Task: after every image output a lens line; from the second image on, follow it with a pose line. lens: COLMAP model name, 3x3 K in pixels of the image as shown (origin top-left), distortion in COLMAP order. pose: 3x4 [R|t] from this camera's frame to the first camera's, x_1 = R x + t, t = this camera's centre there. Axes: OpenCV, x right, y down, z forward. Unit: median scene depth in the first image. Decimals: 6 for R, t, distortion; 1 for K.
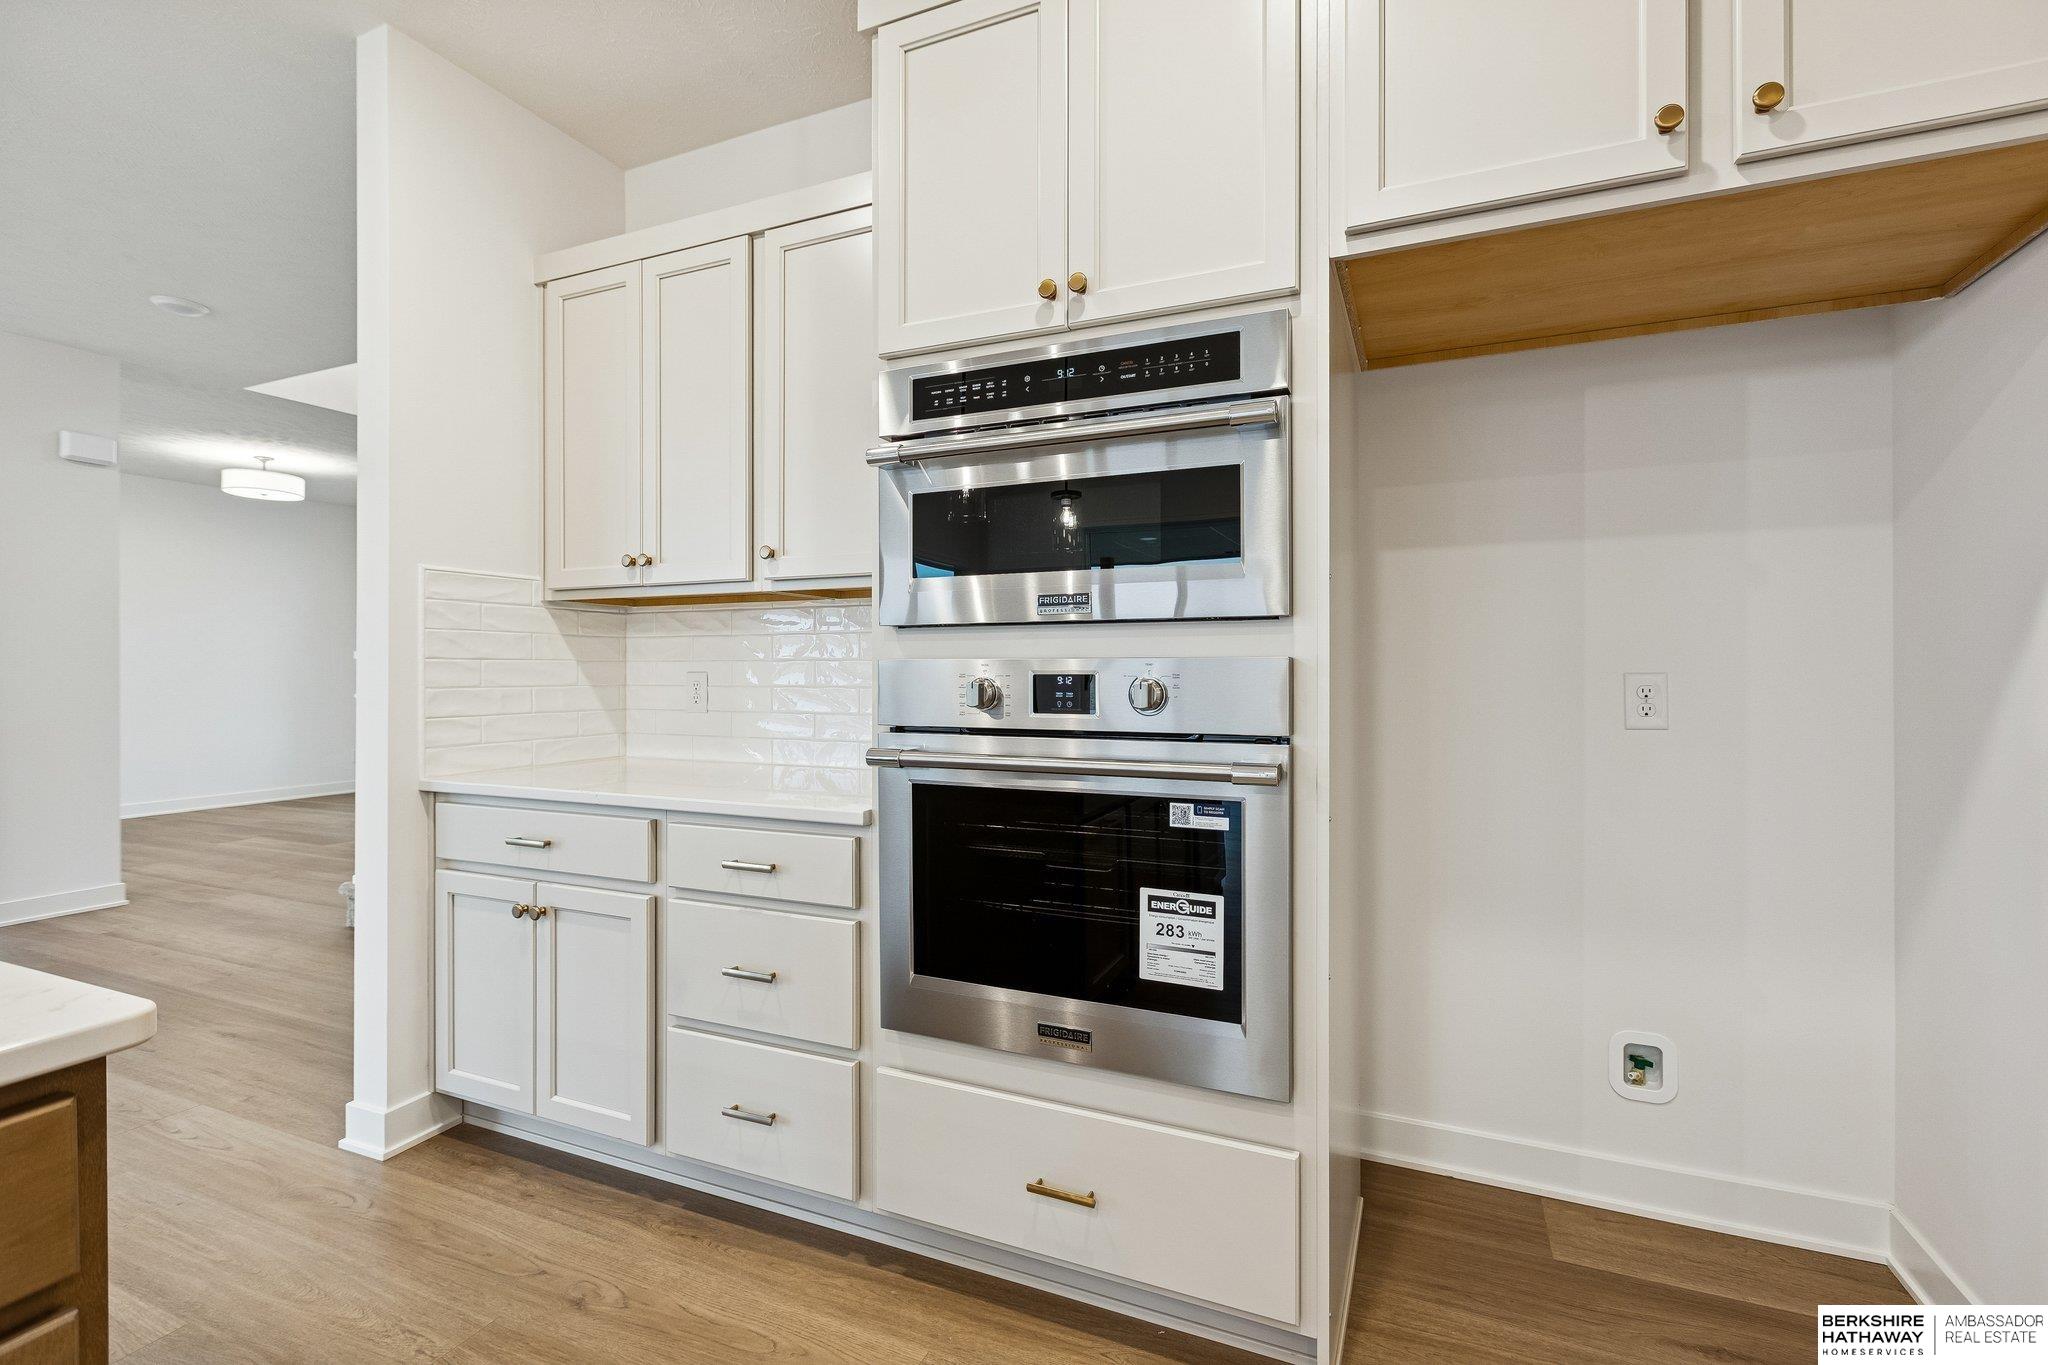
lens RADIAL K [[938.0, 0, 1020.6], [0, 938.0, 659.9], [0, 0, 1]] dist [-0.000452, -0.000701]
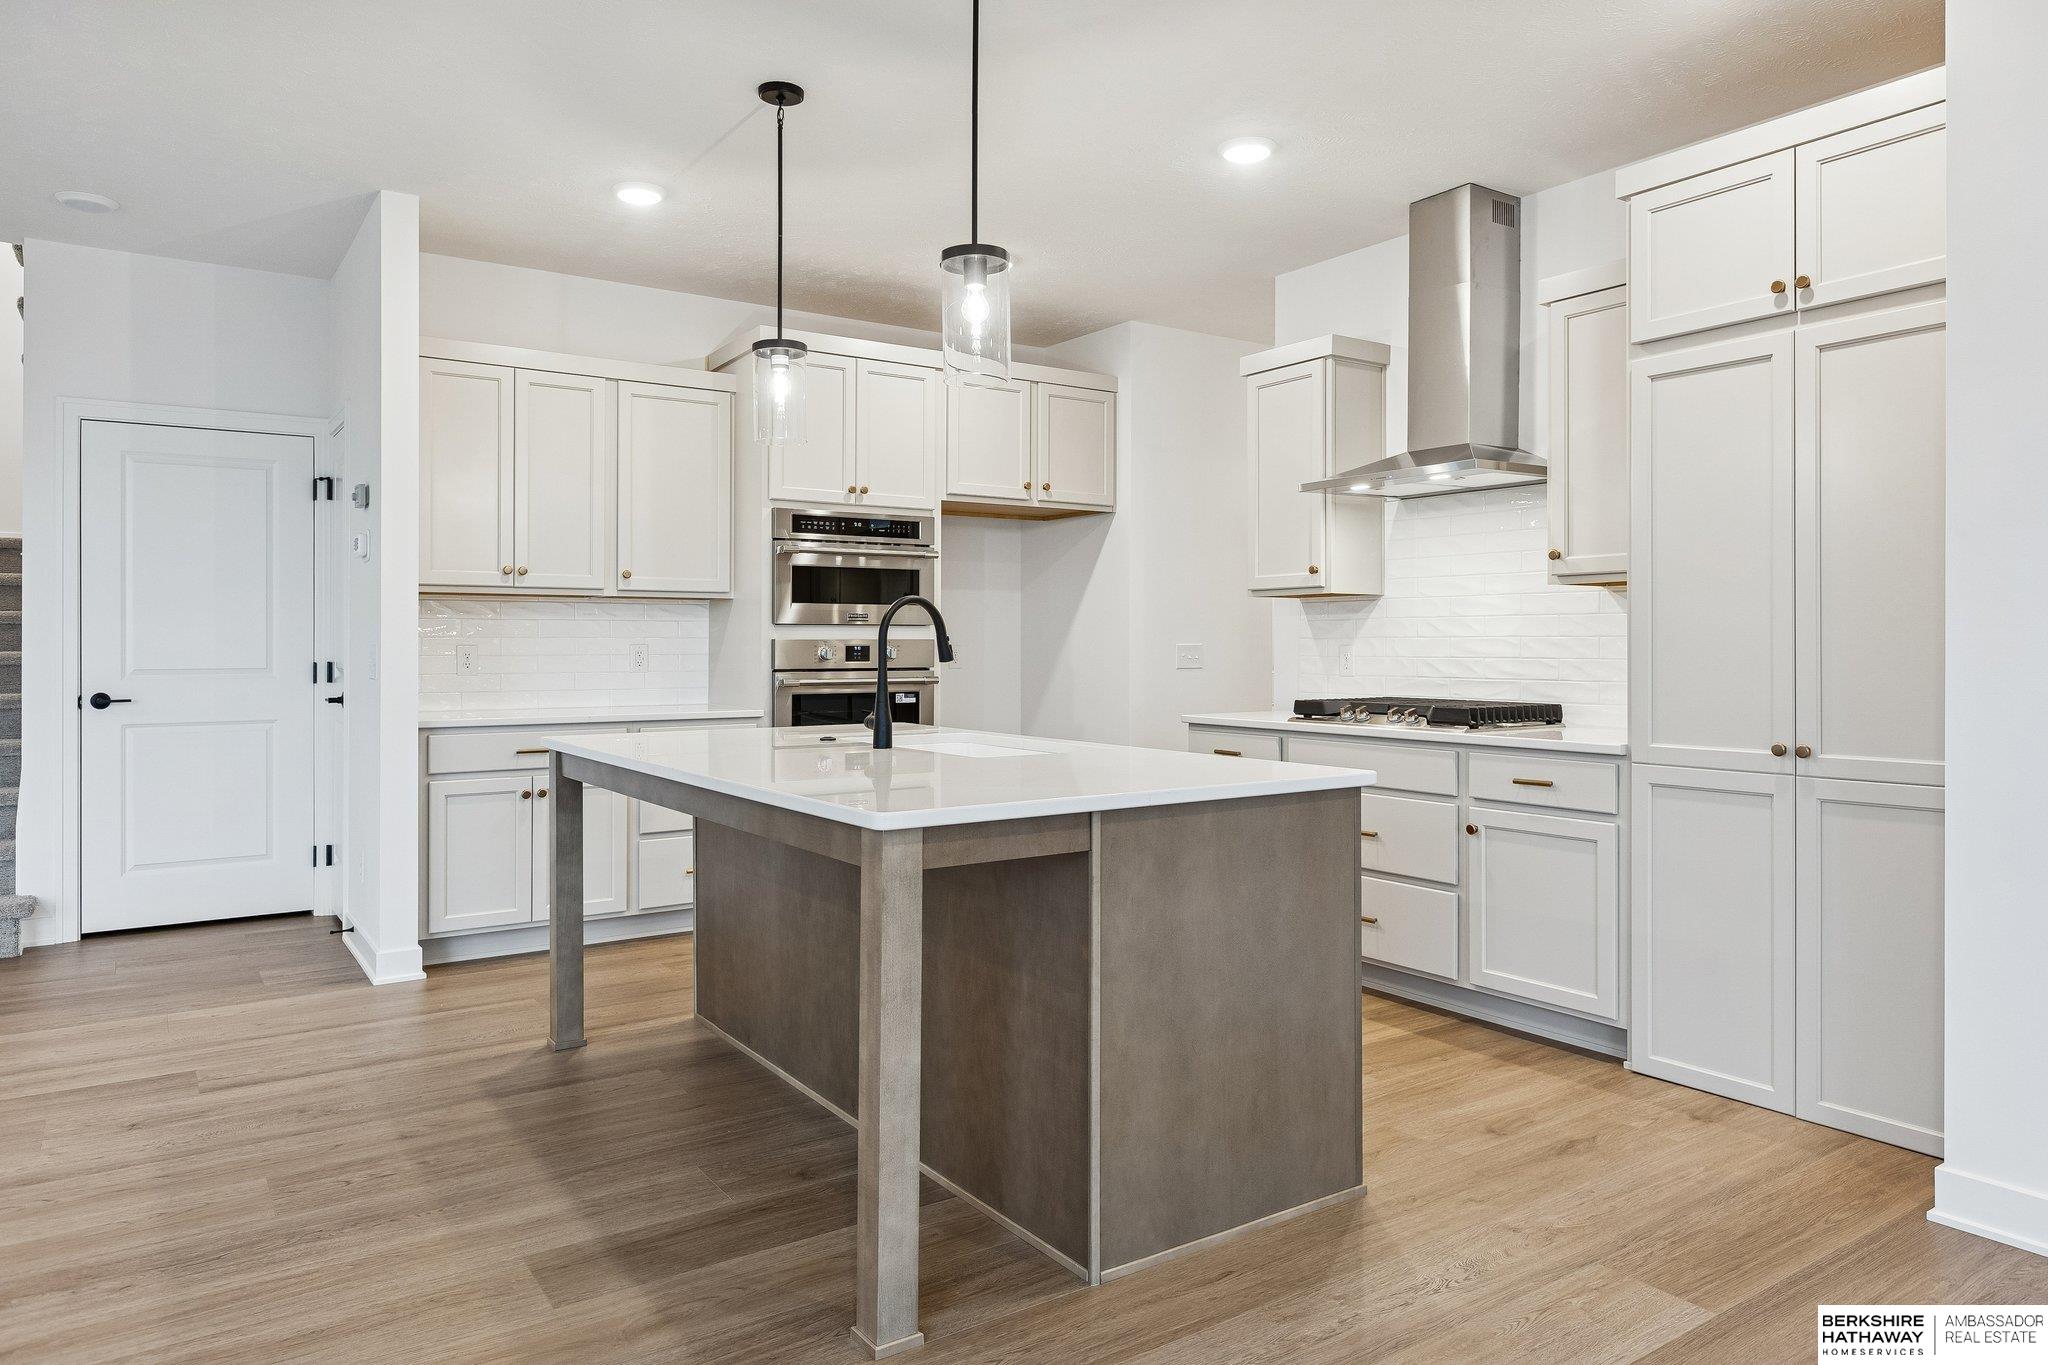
lens RADIAL K [[1317.3, 0, 1038.4], [0, 1317.3, 639.6], [0, 0, 1]] dist [0.002674, -0.001267]
pose [[0.521915, 0.005549, 0.852979, -2.715877], [-0.008175, 0.999965, -0.001503, 0.000659], [-0.852958, -0.006188, 0.521942, -1.249433]]
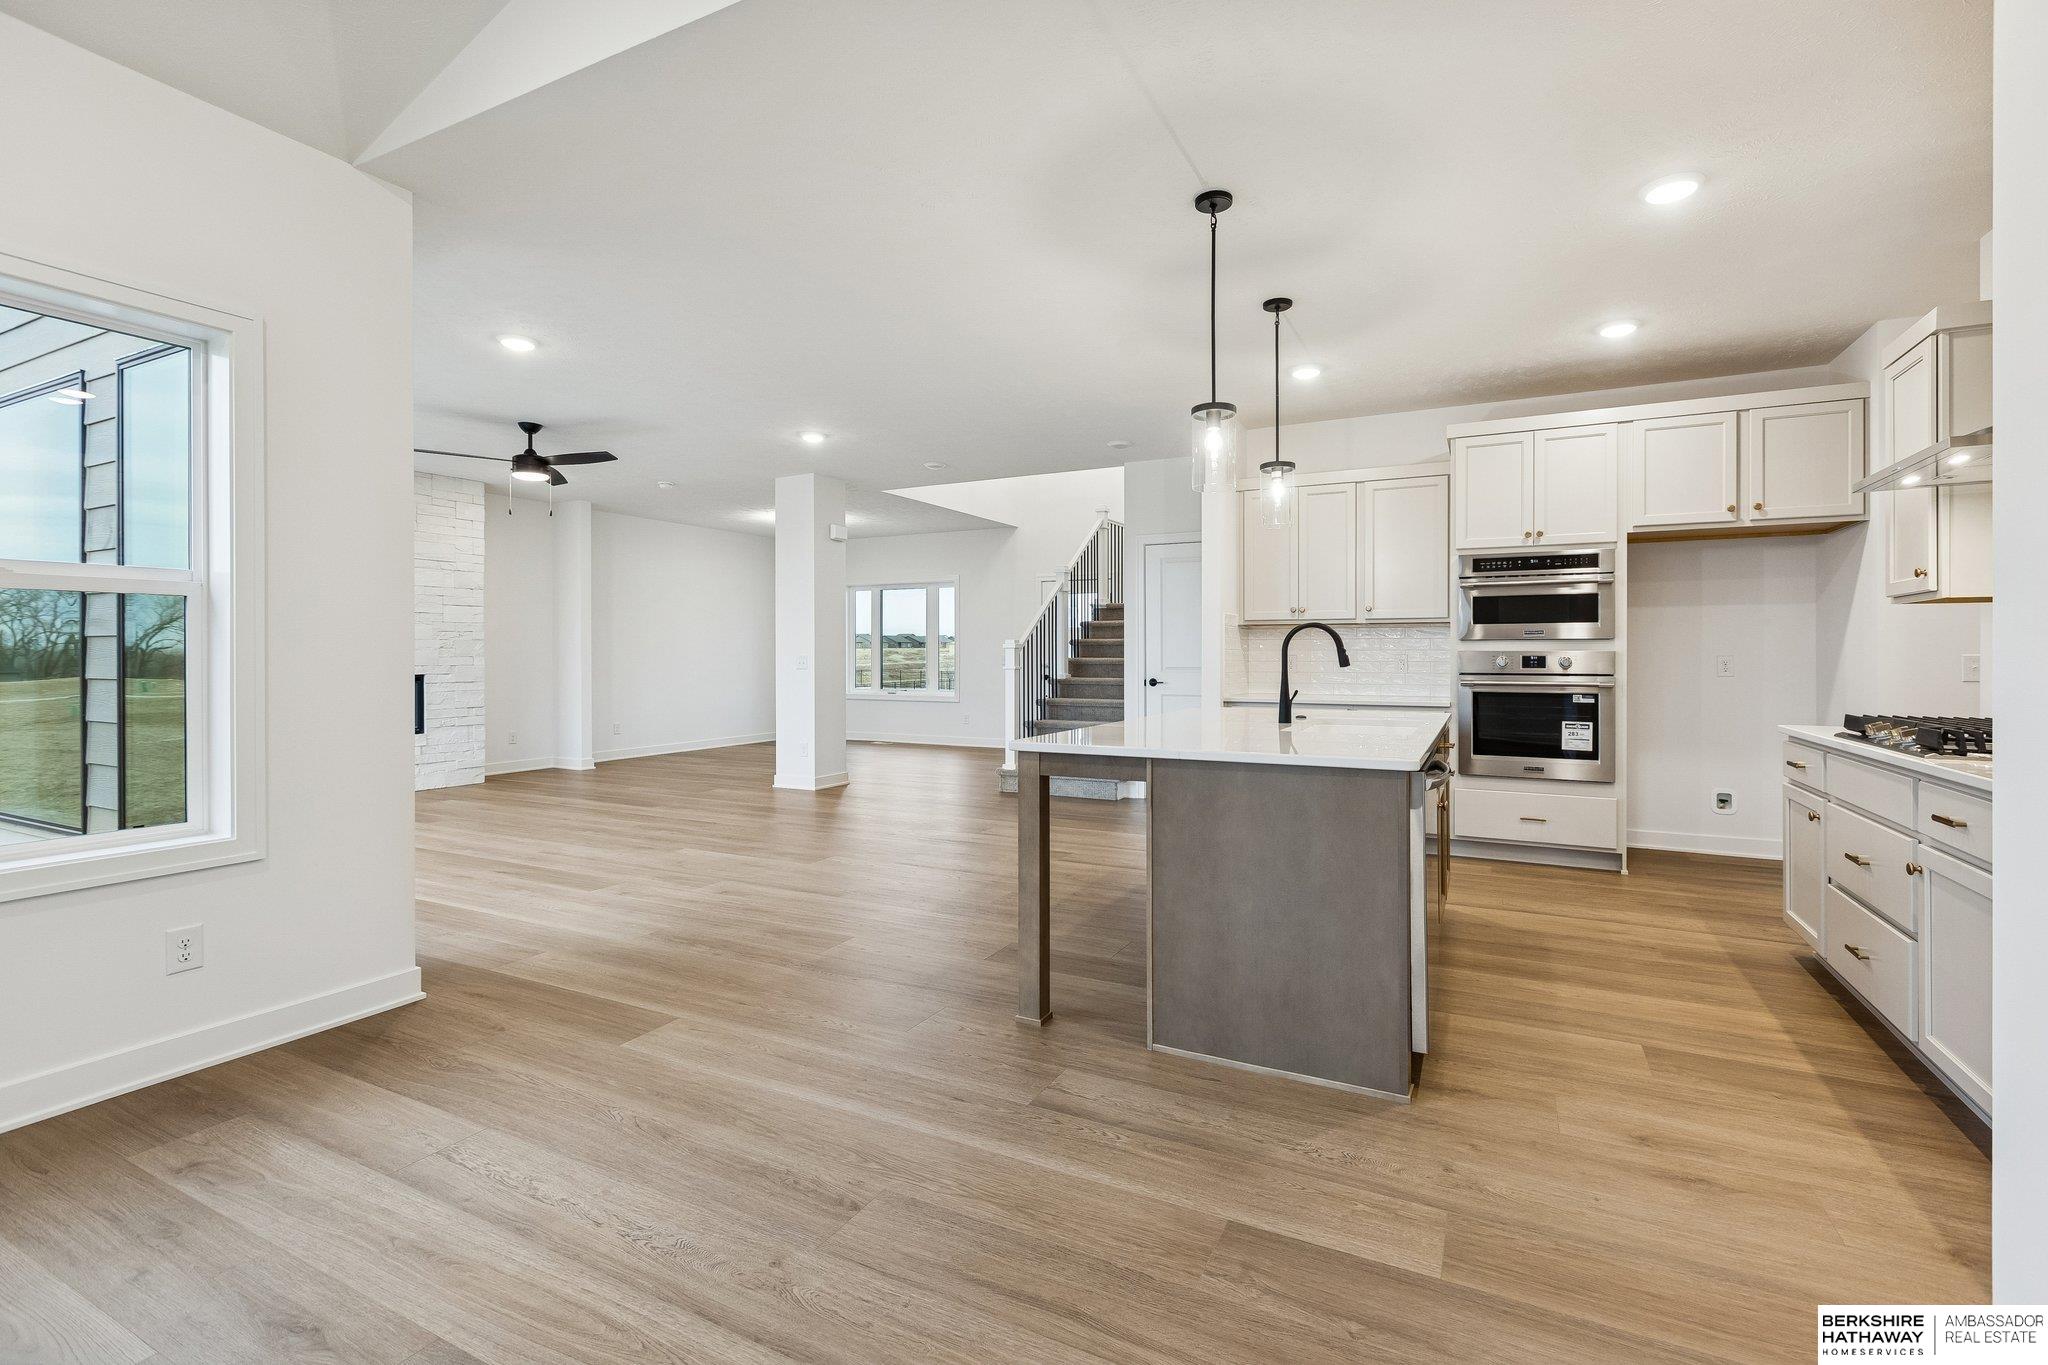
lens RADIAL K [[928.6, 0, 1024.5], [0, 928.6, 647.4], [0, 0, 1]] dist [0.000603, 0.000082]
pose [[0.998161, 0.002594, -0.060567, -1.503056], [-0.002534, 0.999996, 0.001056, -0.012508], [0.060570, -0.000901, 0.998164, -2.272807]]
